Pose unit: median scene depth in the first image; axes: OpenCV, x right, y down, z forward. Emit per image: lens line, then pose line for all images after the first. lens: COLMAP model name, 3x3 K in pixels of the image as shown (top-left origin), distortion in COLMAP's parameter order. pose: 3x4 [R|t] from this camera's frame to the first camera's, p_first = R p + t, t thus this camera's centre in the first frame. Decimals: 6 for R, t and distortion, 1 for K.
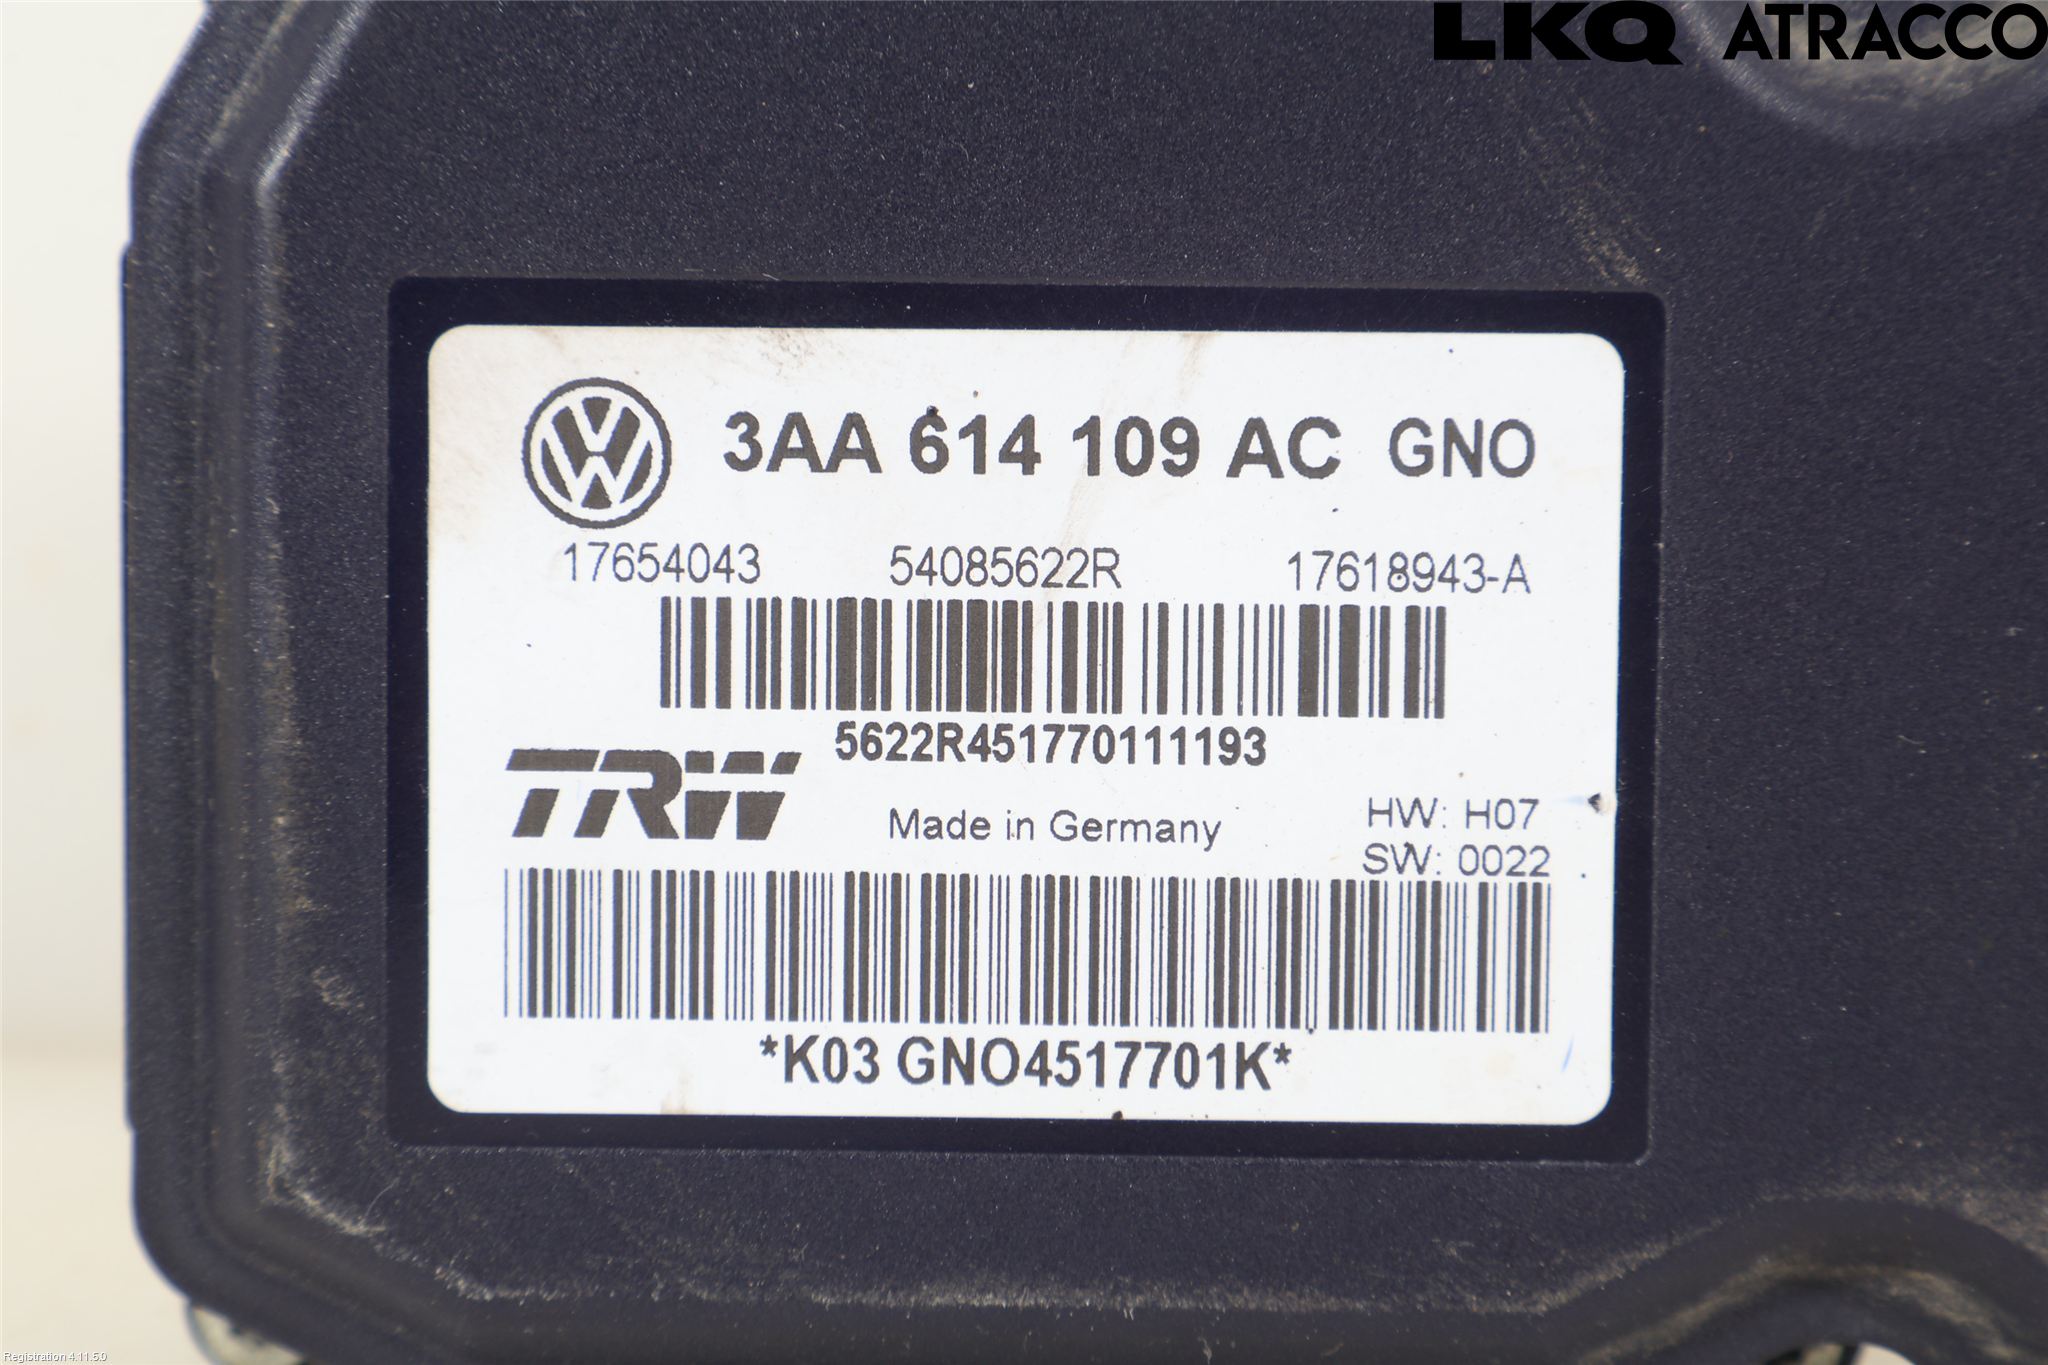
lens RADIAL K [[4234.4, 0, 1025.8], [0, 4234.4, 678.8], [0, 0, 1]] dist [0.046075, 0.000000]
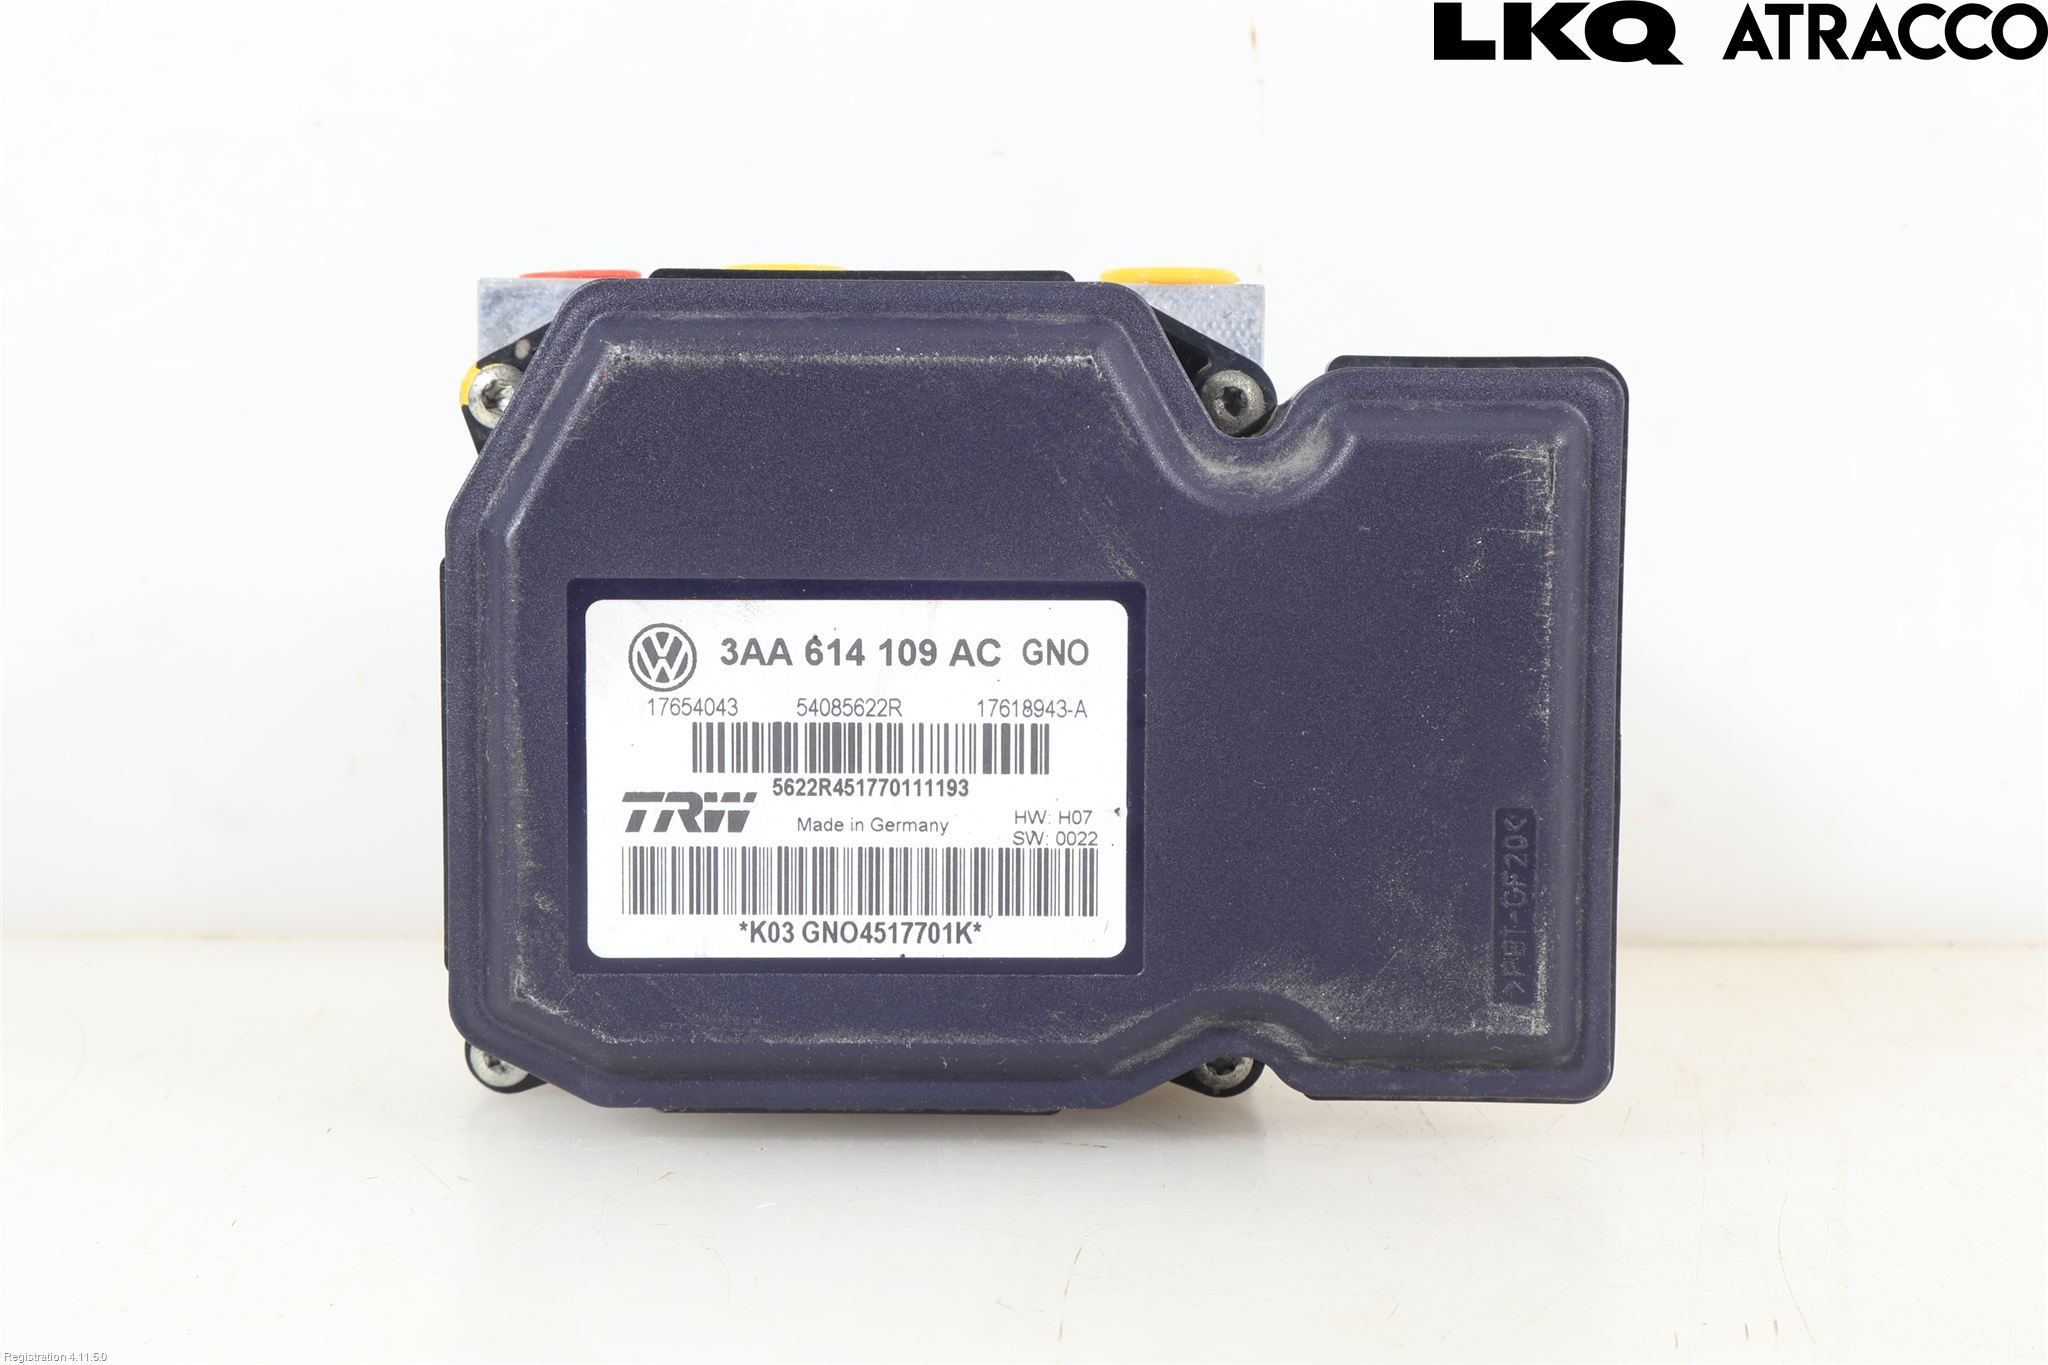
lens RADIAL K [[3015.0, 0, 1021.5], [0, 3015.0, 691.2], [0, 0, 1]] dist [0.091088, 0.000000]
pose [[0.999660, -0.008406, 0.024685, 0.045937], [0.008284, 0.999953, 0.005027, -0.041873], [-0.024726, -0.004820, 0.999683, -0.568374]]
